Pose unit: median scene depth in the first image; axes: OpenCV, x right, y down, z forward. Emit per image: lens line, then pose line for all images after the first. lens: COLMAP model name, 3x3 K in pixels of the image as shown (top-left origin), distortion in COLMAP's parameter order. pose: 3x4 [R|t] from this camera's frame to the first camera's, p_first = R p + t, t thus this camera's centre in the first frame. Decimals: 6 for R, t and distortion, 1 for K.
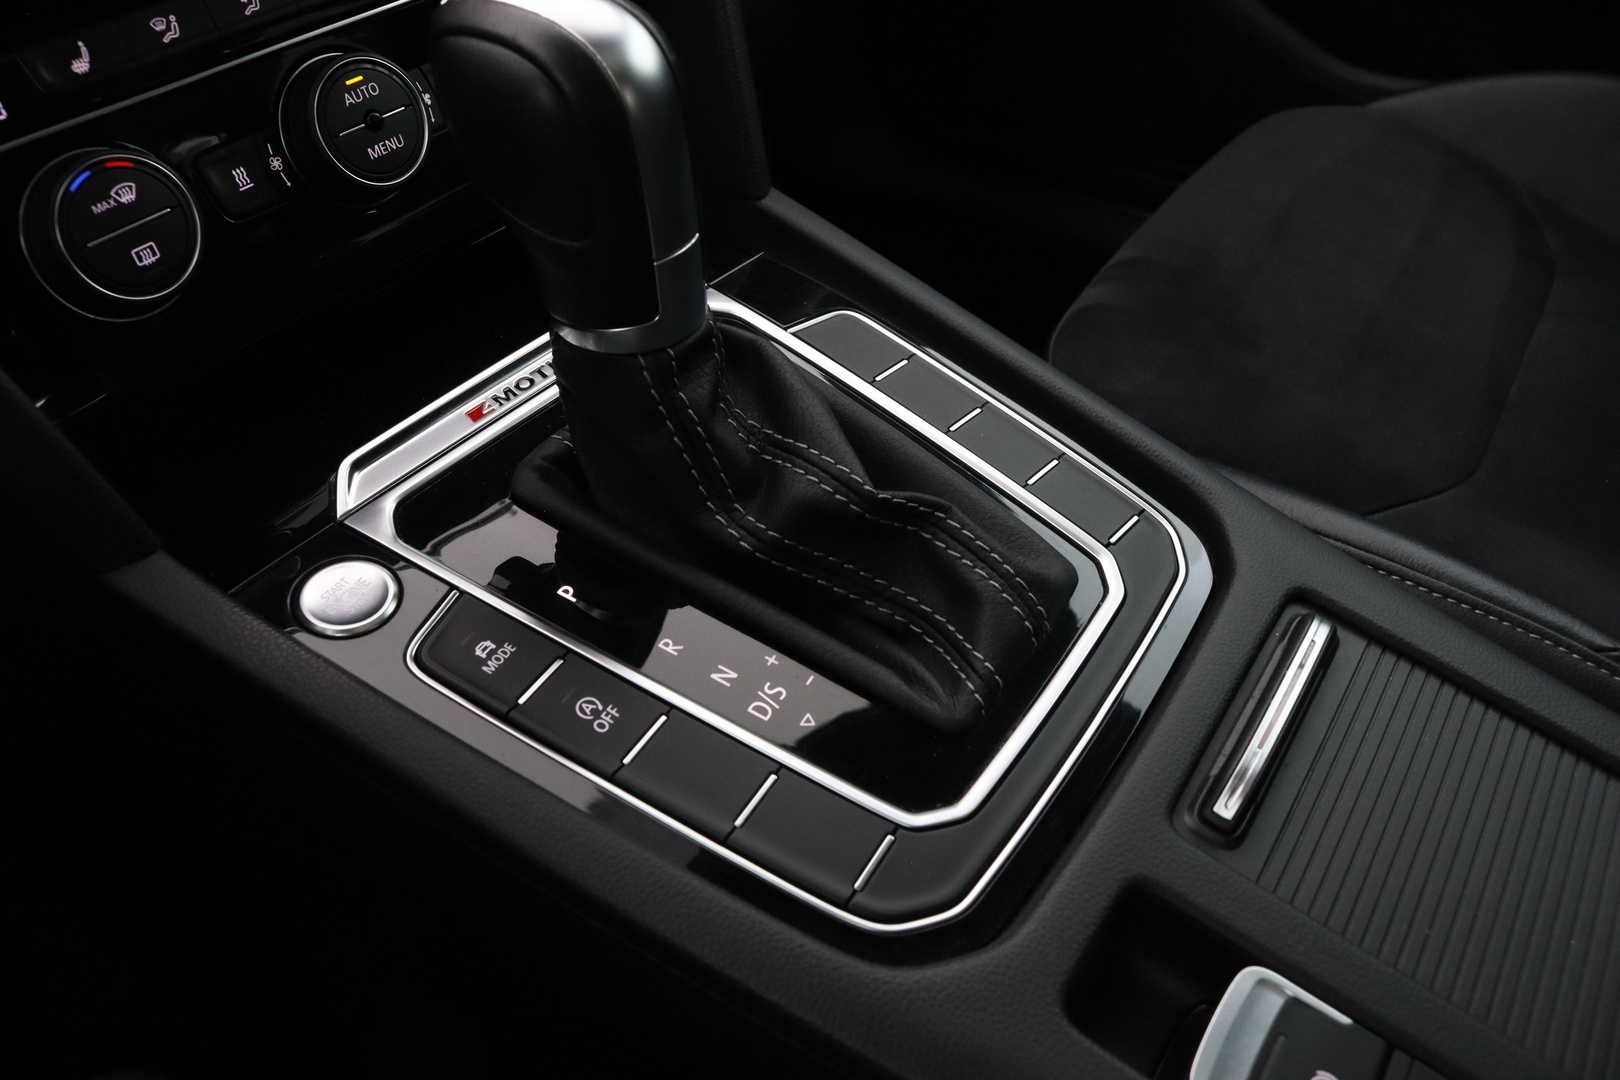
lens RADIAL K [[1334.0, 0, 790.8], [0, 1334.0, 554.2], [0, 0, 1]] dist [-0.164348, 0.132782]
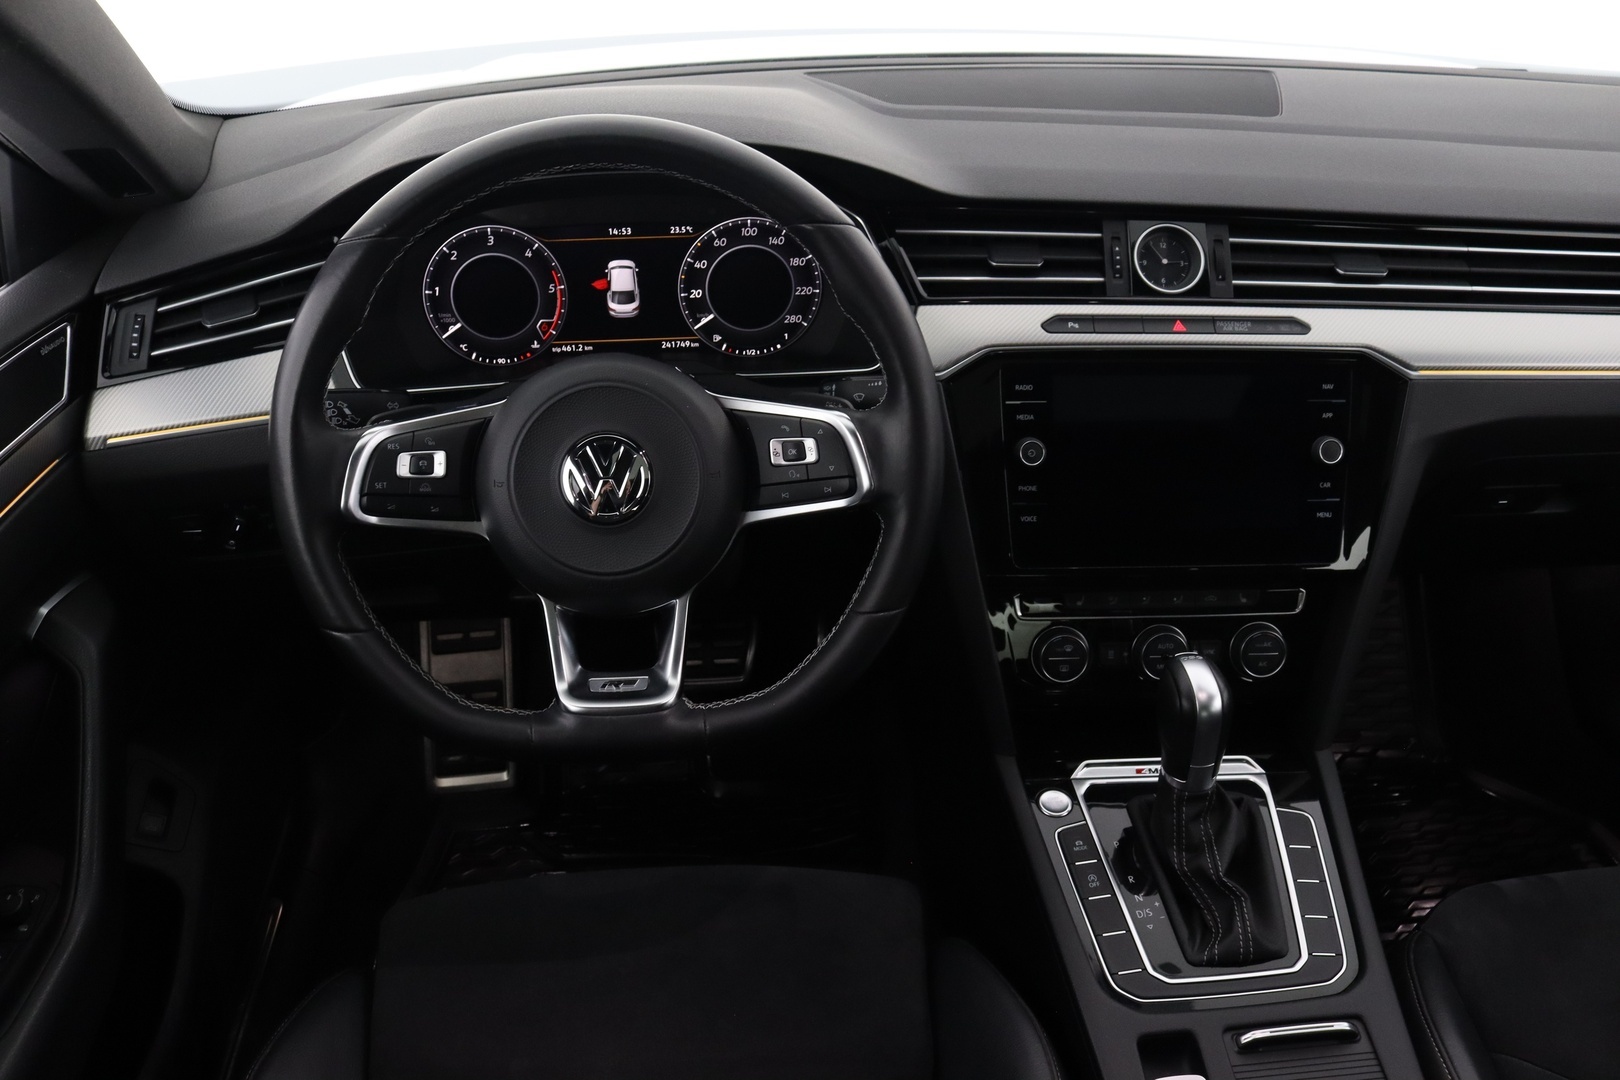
lens RADIAL K [[1334.0, 0, 790.8], [0, 1334.0, 554.2], [0, 0, 1]] dist [-0.164348, 0.132782]
pose [[0.623661, 0.436061, -0.648766, 0.923421], [-0.516925, 0.852635, 0.076168, -0.344472], [0.586374, 0.287860, 0.757167, -1.673314]]
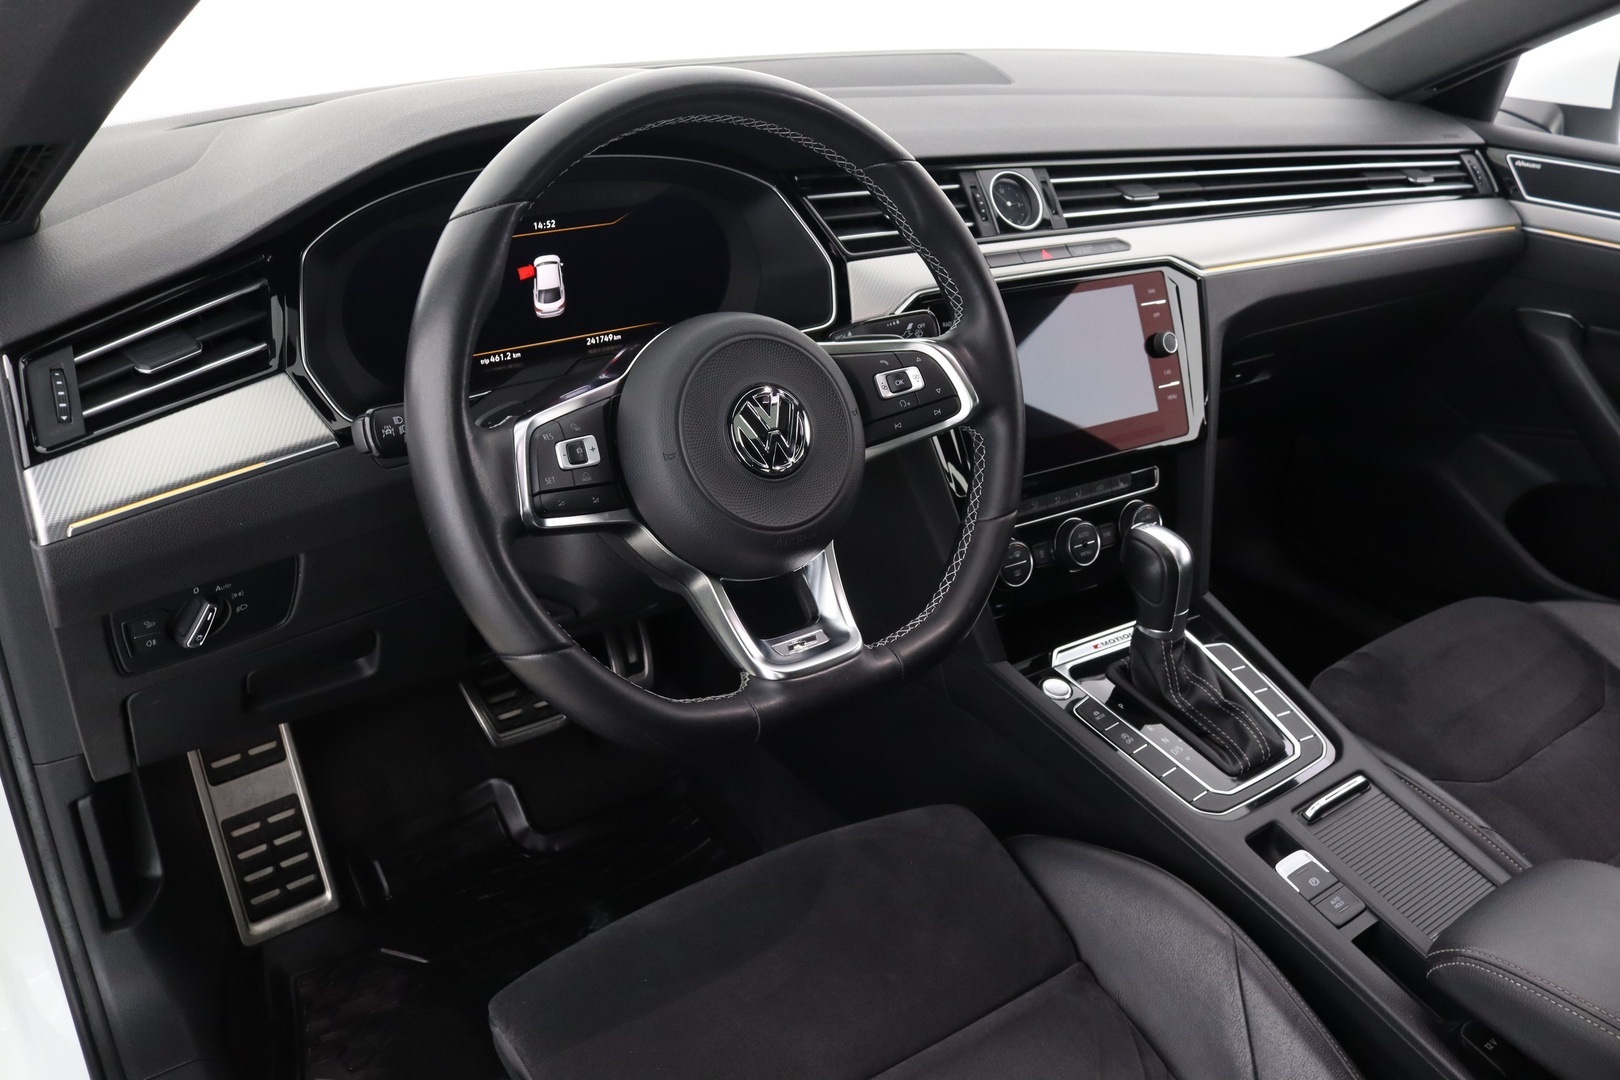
lens RADIAL K [[1334.0, 0, 790.8], [0, 1334.0, 554.2], [0, 0, 1]] dist [-0.164348, 0.132782]
pose [[0.933208, 0.223752, -0.281171, -0.096851], [-0.278926, 0.944374, -0.174236, 0.446620], [0.226545, 0.241024, 0.943708, -2.205953]]
